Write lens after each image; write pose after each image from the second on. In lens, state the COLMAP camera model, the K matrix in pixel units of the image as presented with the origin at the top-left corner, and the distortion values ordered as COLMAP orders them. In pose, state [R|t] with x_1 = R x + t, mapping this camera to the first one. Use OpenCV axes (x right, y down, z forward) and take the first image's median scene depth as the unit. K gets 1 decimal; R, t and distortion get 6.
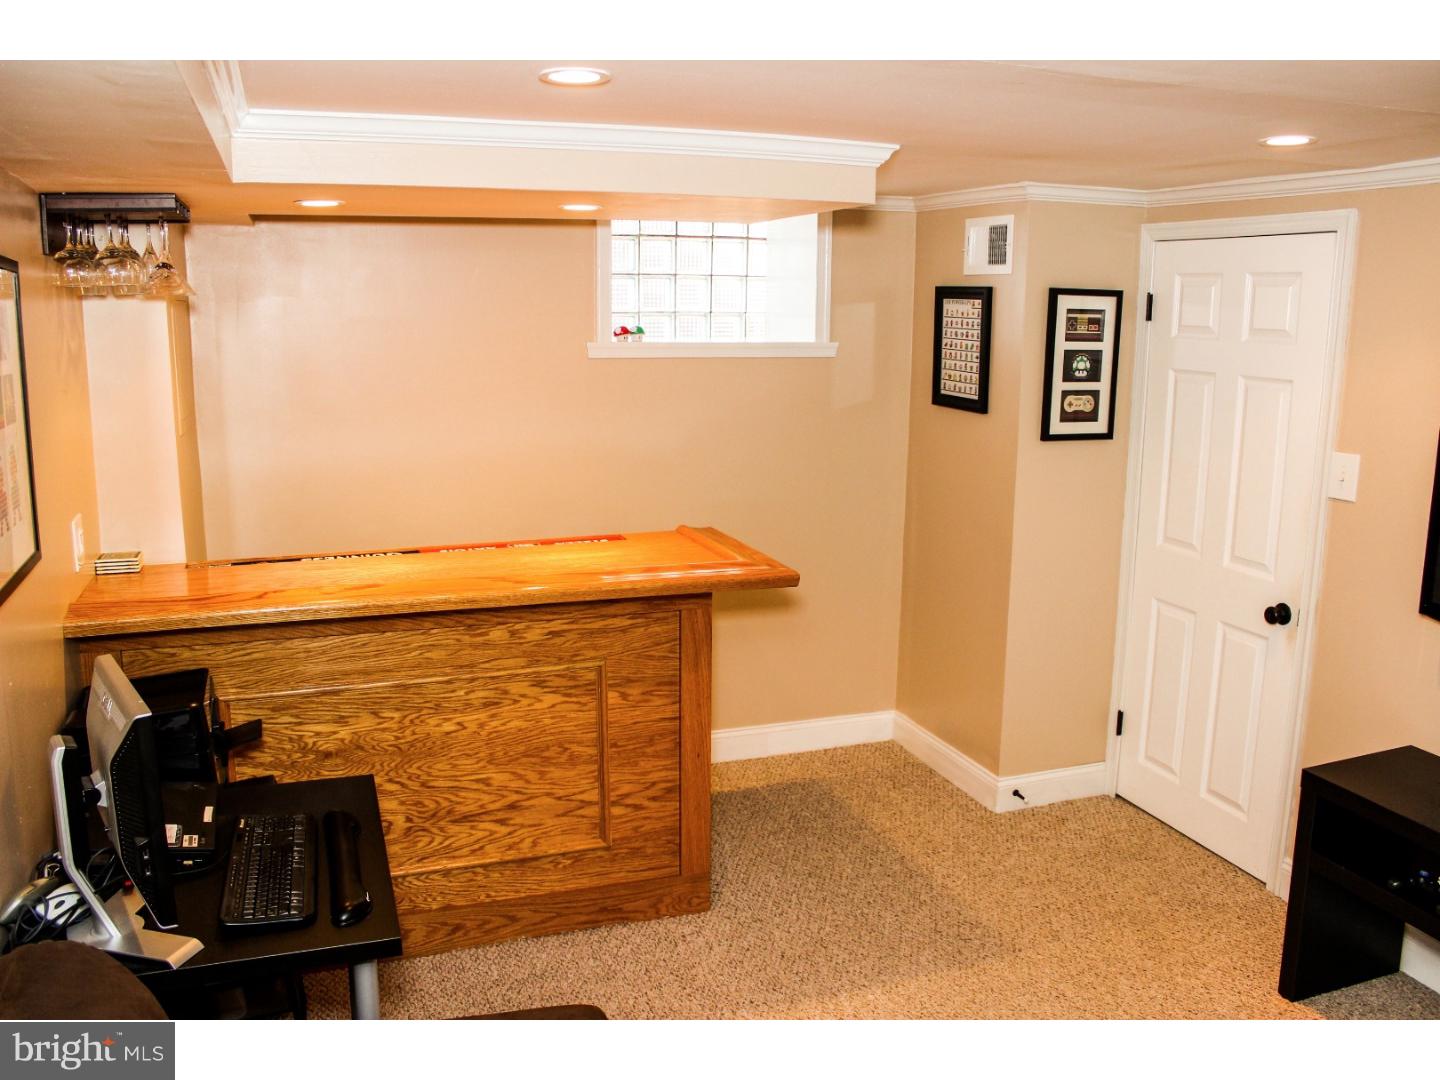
lens RADIAL K [[1226.5, 0, 725.7], [0, 1226.5, 532.6], [0, 0, 1]] dist [-0.162808, 0.167874]
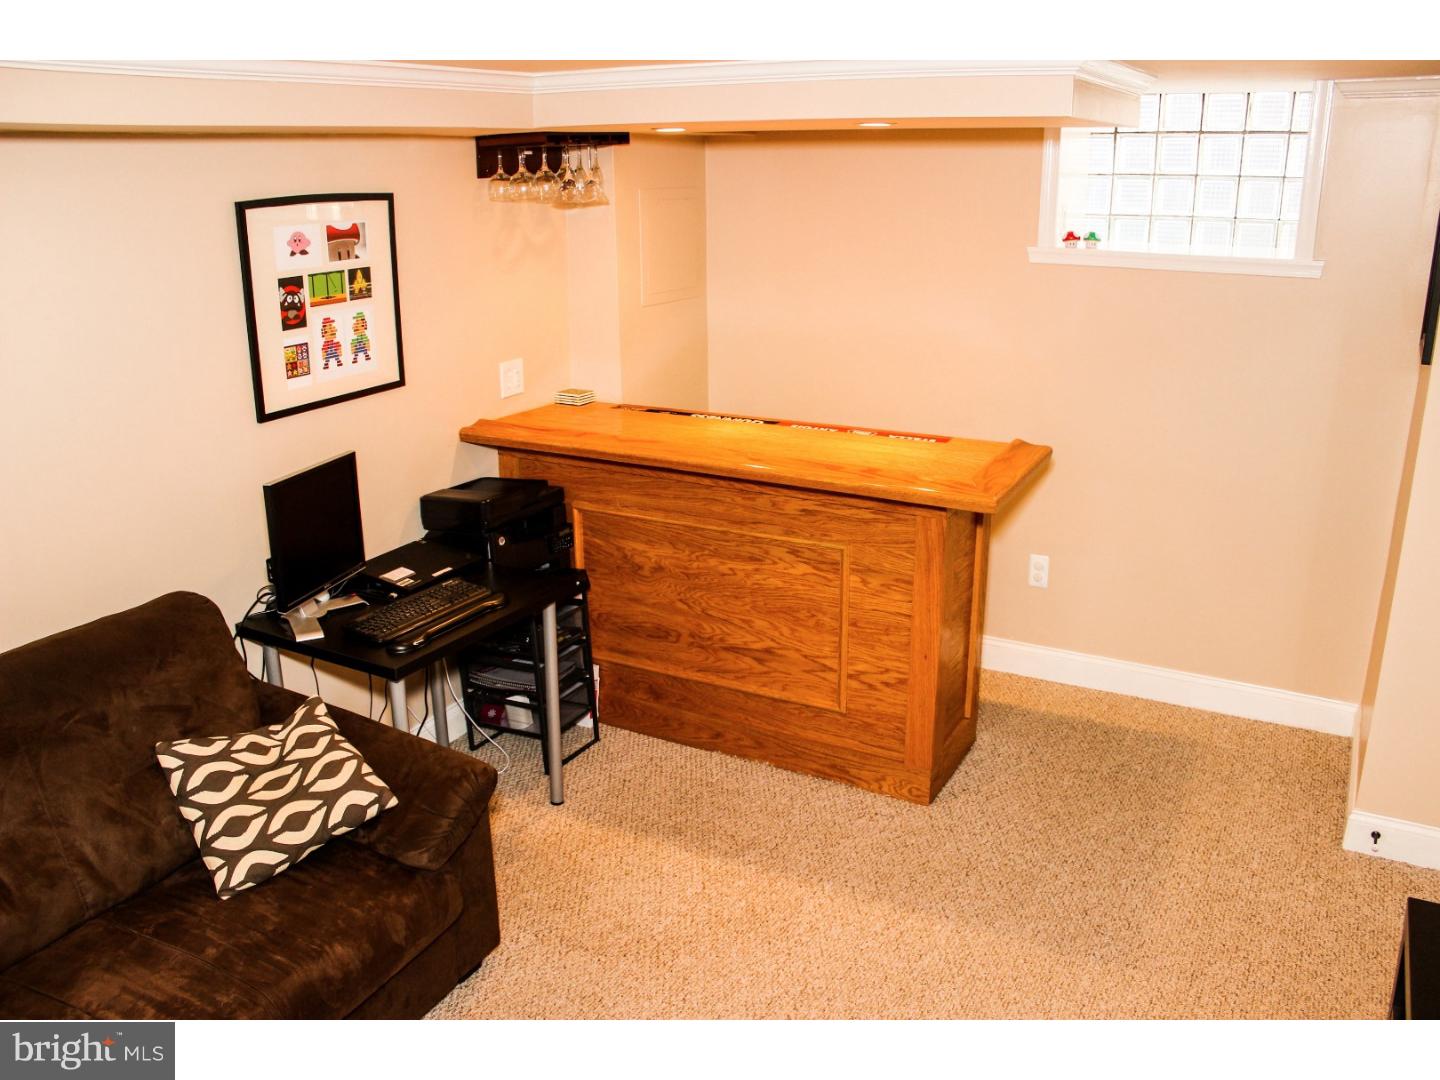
lens RADIAL K [[1226.5, 0, 725.7], [0, 1226.5, 532.6], [0, 0, 1]] dist [-0.162808, 0.167874]
pose [[0.650999, 0.213981, -0.728294, 0.617256], [-0.127952, 0.976650, 0.172578, -0.081221], [0.748217, -0.019161, 0.663178, 0.186760]]
